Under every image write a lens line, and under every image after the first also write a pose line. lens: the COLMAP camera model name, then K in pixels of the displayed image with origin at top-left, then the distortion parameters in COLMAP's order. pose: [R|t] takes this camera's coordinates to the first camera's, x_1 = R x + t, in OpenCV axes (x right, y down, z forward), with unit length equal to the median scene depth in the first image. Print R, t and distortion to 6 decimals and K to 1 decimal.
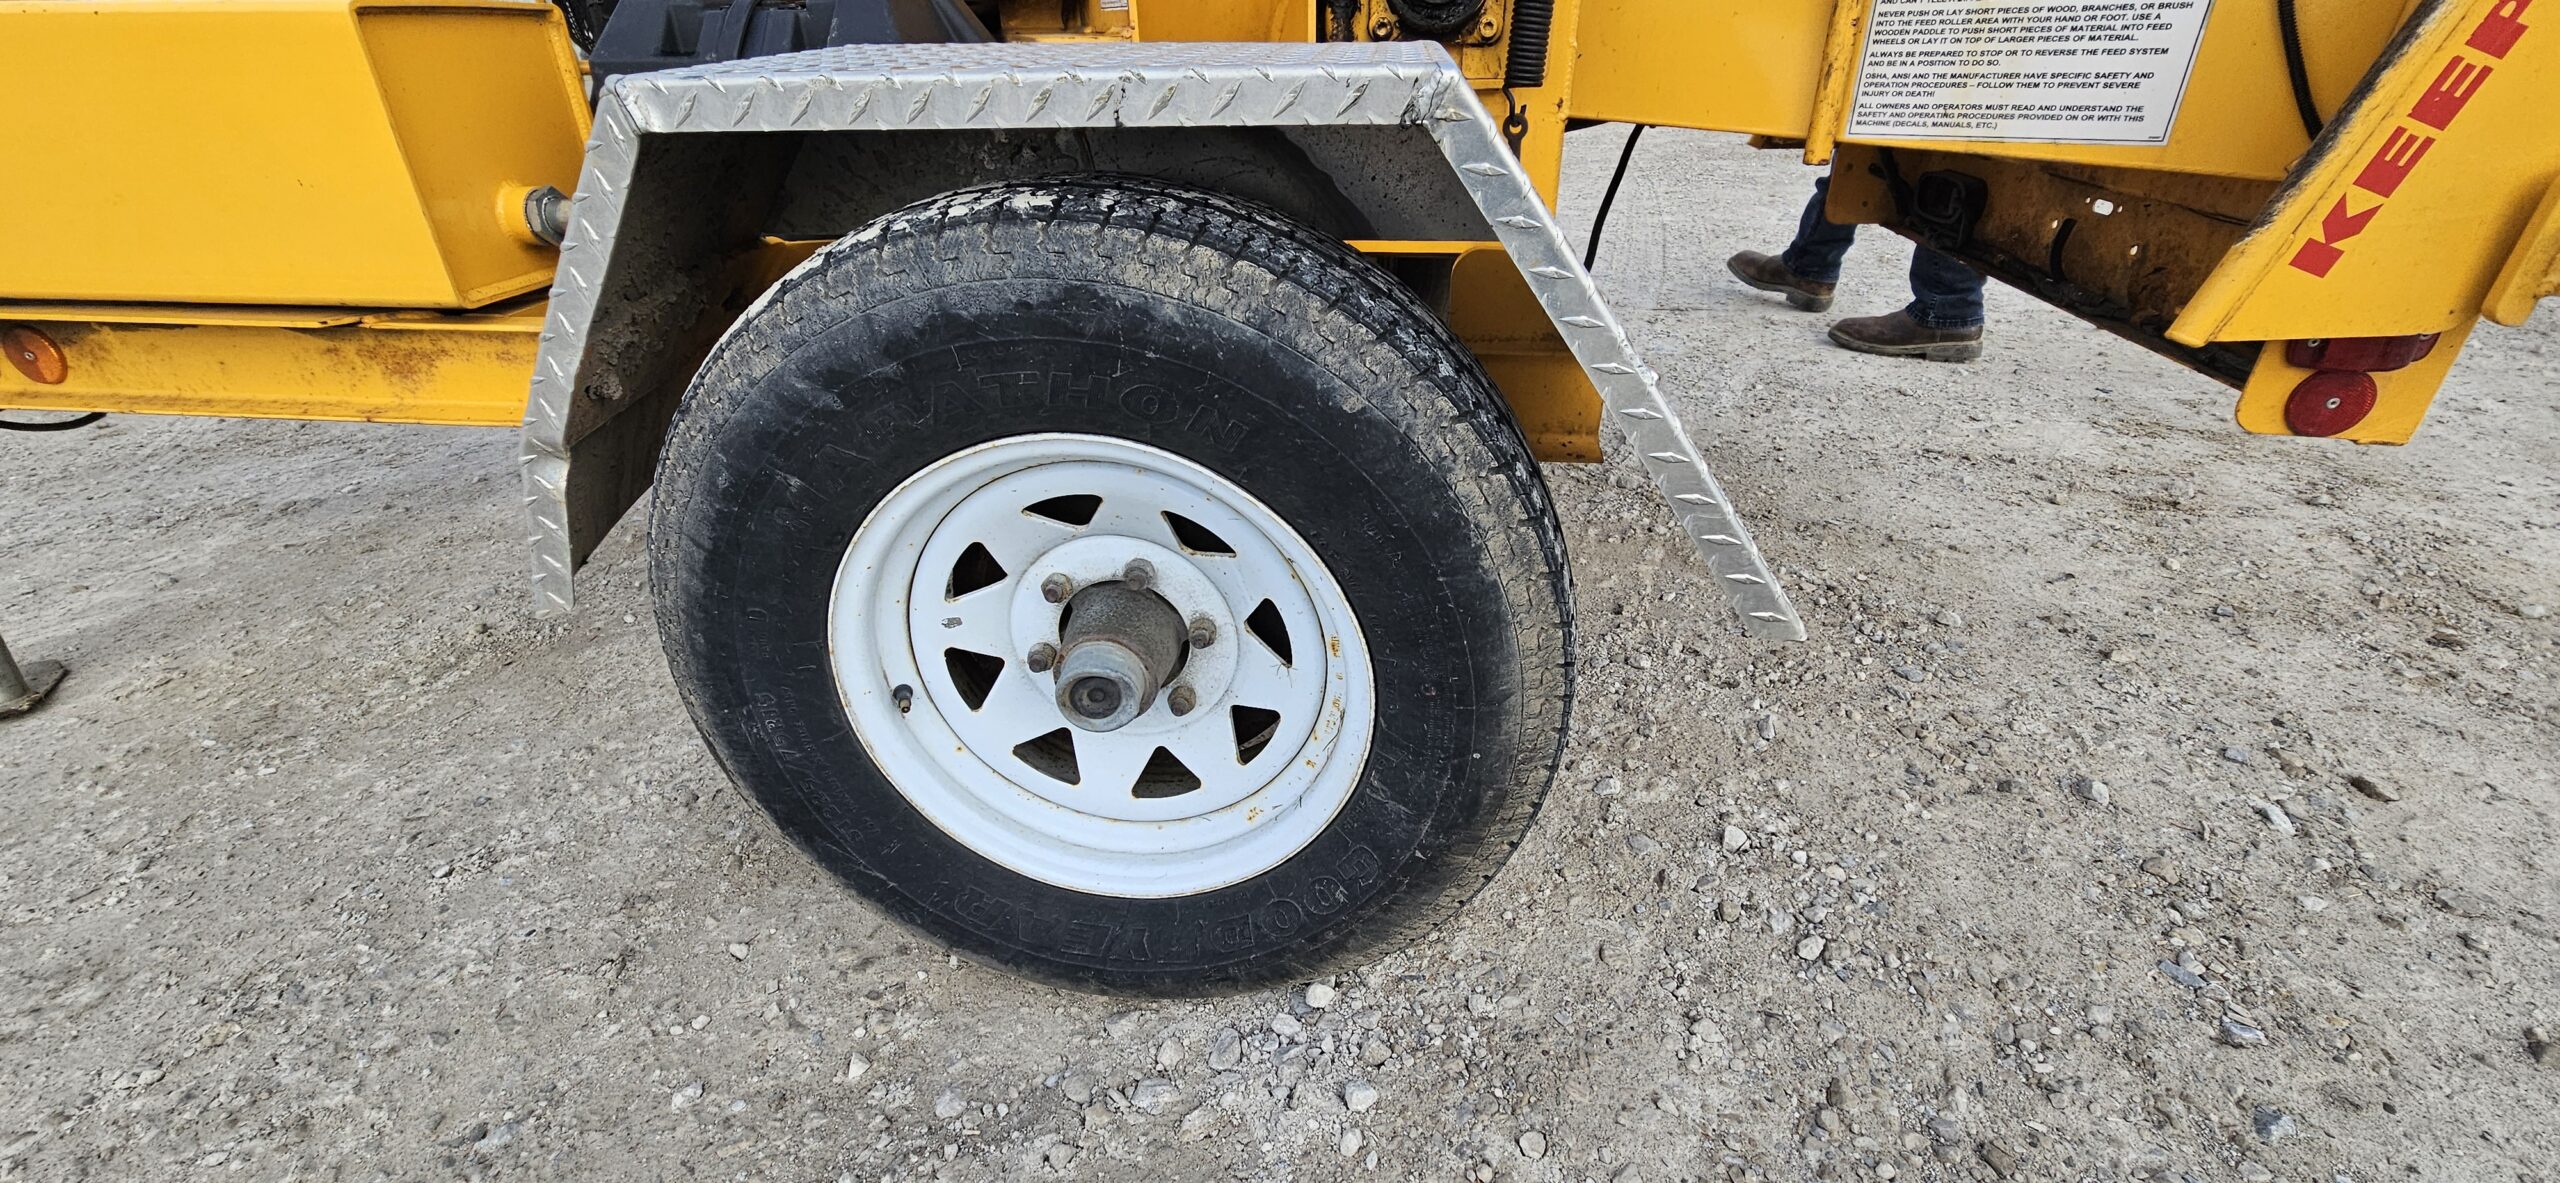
lens RADIAL K [[1053.6, 0, 1281.4], [0, 1053.6, 587.7], [0, 0, 1]] dist [-0.001648, 0.000695]
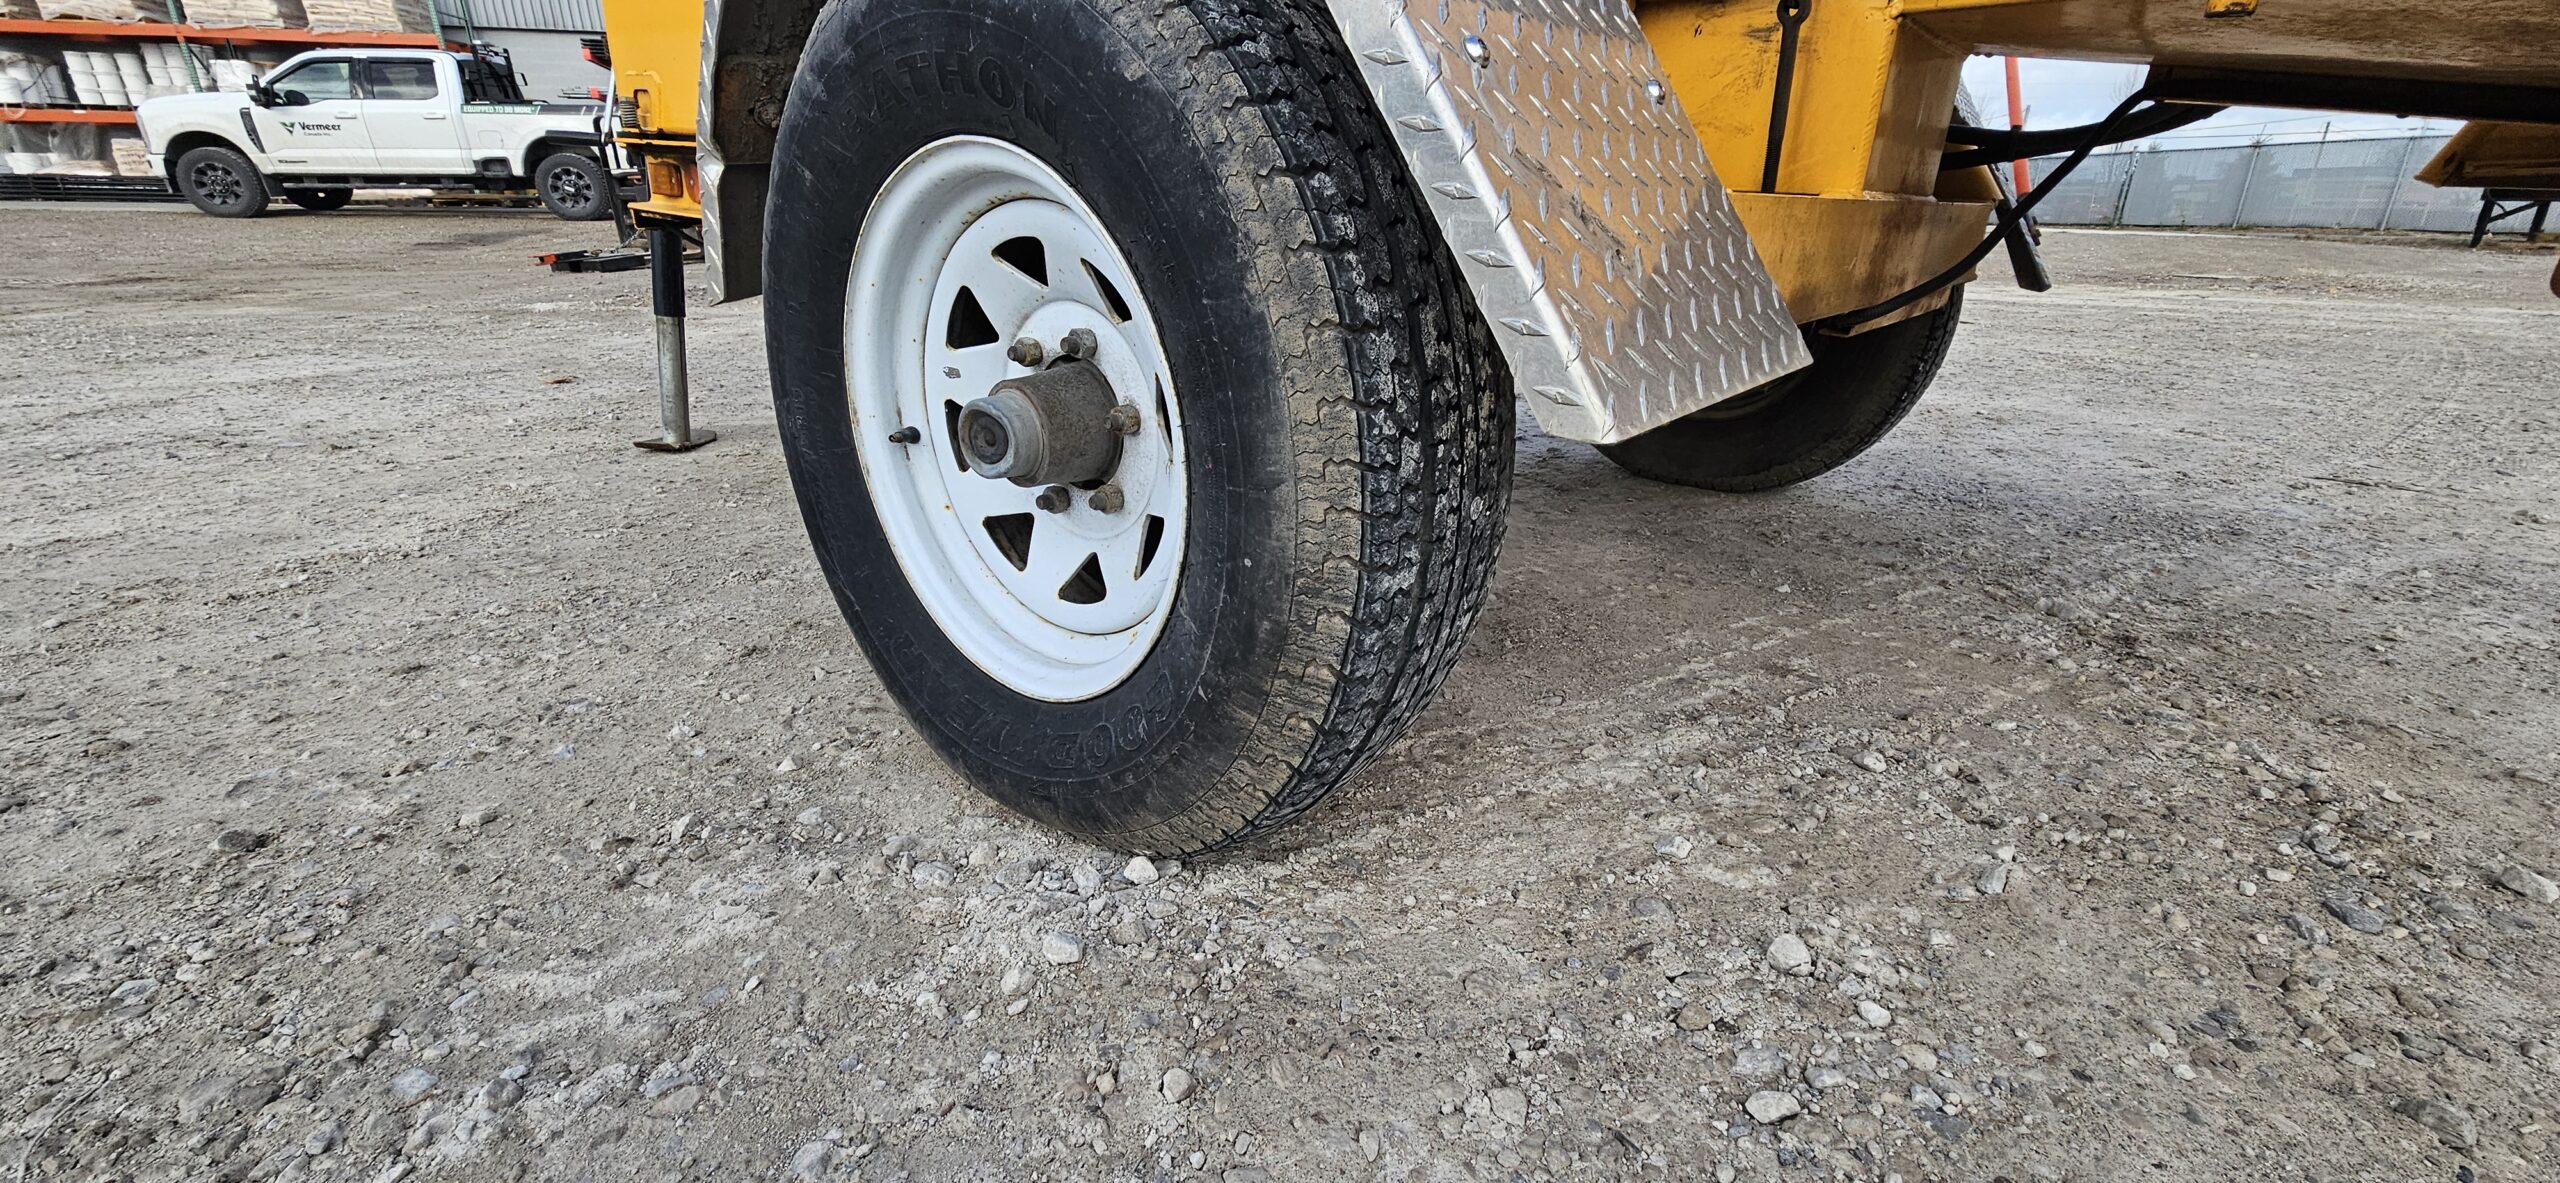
lens RADIAL K [[1053.6, 0, 1298.0], [0, 1053.6, 600.0], [0, 0, 1]] dist [-0.001648, 0.000695]
pose [[0.822913, 0.243166, -0.513502, 0.601288], [-0.310837, 0.949218, -0.048634, 0.201792], [0.475600, 0.199637, 0.856709, 0.314261]]
